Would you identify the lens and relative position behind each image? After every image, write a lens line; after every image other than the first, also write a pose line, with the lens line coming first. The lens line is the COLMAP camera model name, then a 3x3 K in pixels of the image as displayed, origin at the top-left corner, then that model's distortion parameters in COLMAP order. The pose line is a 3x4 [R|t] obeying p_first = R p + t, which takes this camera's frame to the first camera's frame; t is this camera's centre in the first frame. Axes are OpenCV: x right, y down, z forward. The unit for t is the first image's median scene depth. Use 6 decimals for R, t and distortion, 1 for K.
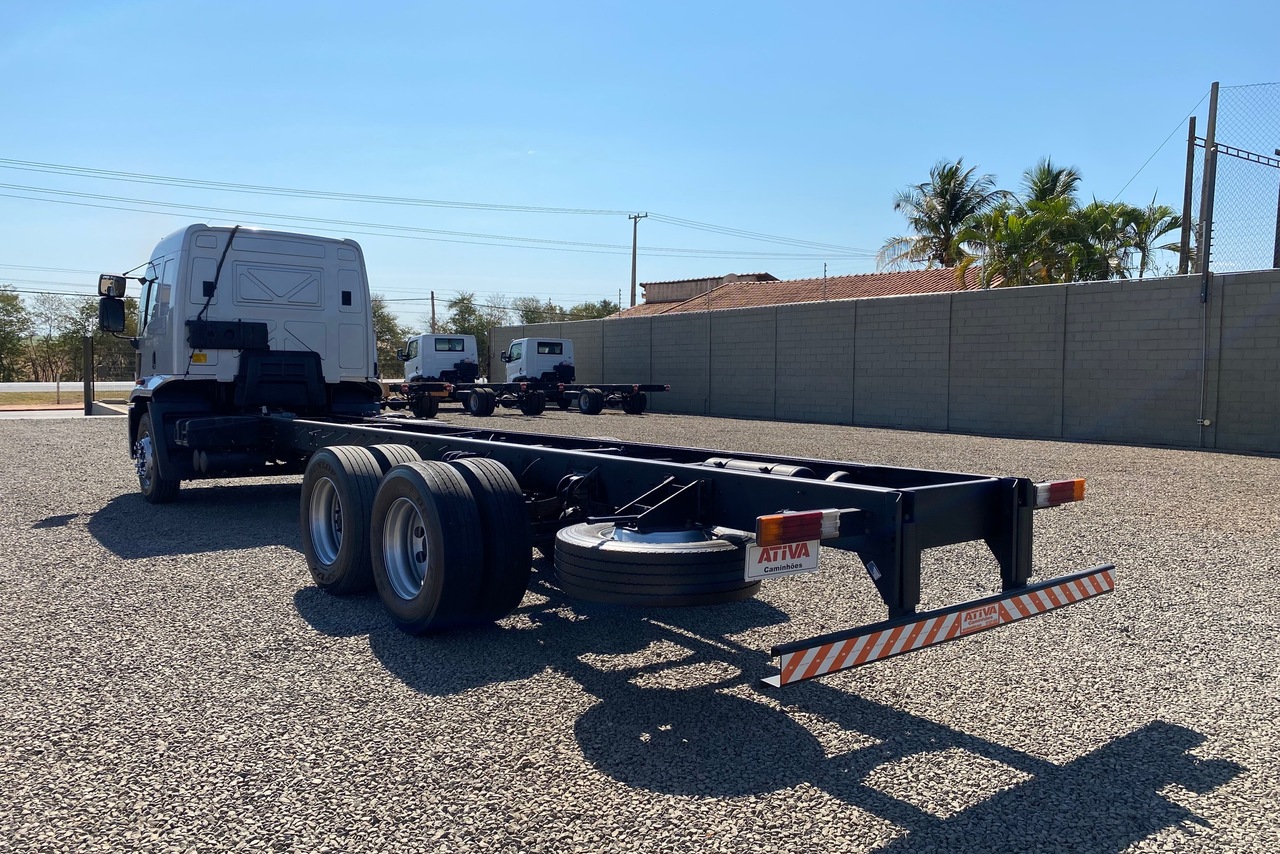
lens RADIAL K [[973.8, 0, 636.8], [0, 973.8, 431.5], [0, 0, 1]] dist [0.040044, -0.031039]
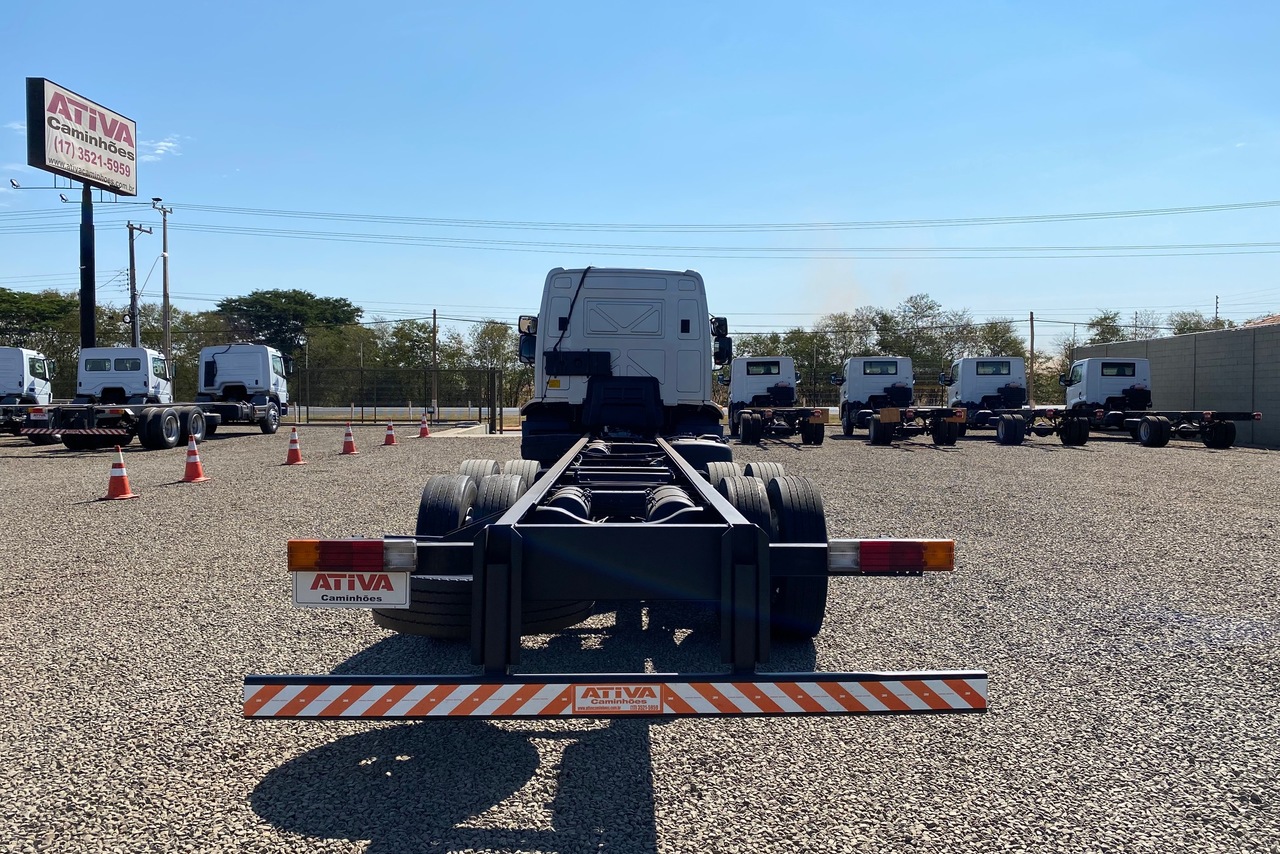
lens RADIAL K [[973.8, 0, 643.8], [0, 973.8, 419.7], [0, 0, 1]] dist [0.040044, -0.031039]
pose [[0.800751, 0.012315, -0.598870, 0.316068], [-0.035638, 0.998997, -0.027109, -0.004963], [0.597936, 0.043050, 0.800387, 0.141239]]
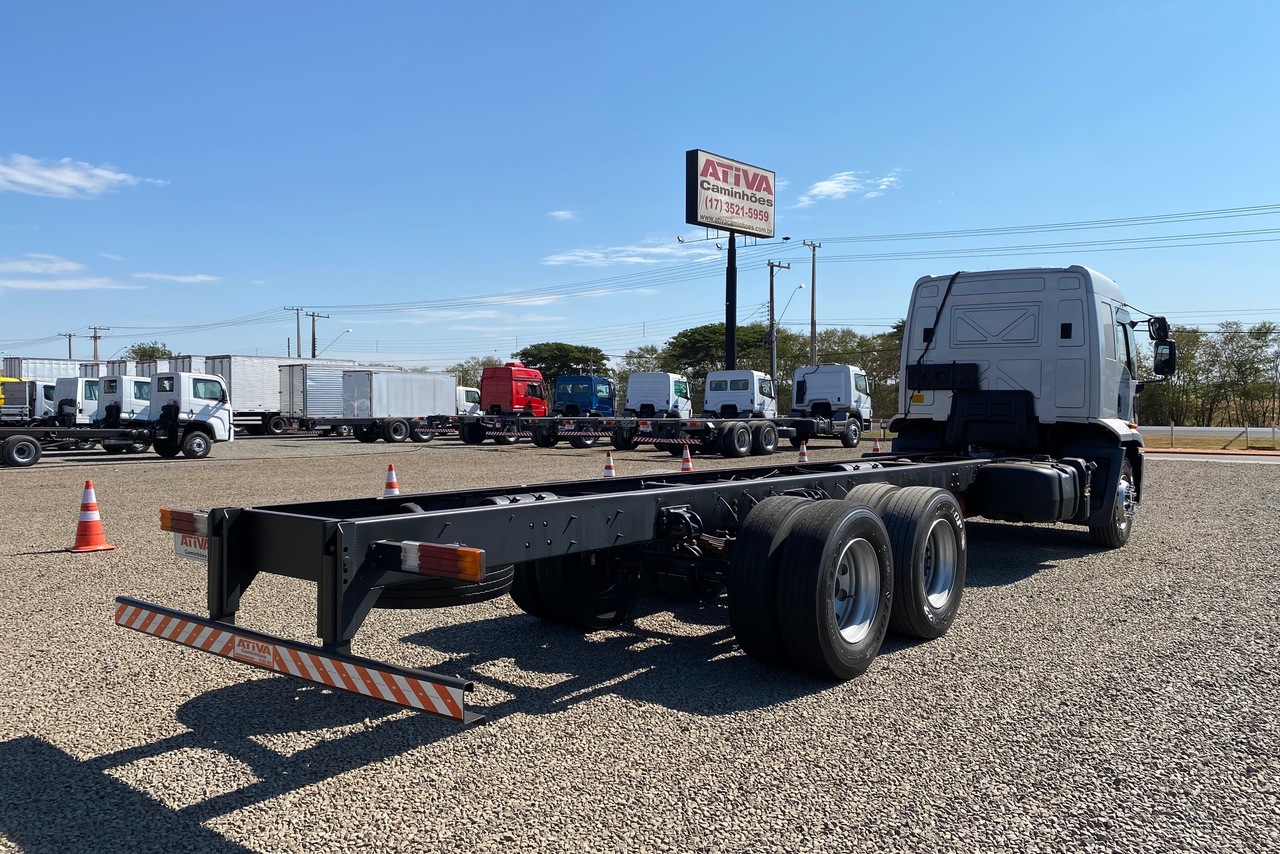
lens RADIAL K [[973.8, 0, 634.4], [0, 973.8, 428.1], [0, 0, 1]] dist [0.040044, -0.031039]
pose [[0.232489, 0.015182, -0.972480, 0.524292], [-0.064574, 0.997913, 0.000142, -0.021279], [0.970453, 0.062764, 0.232984, 0.426228]]
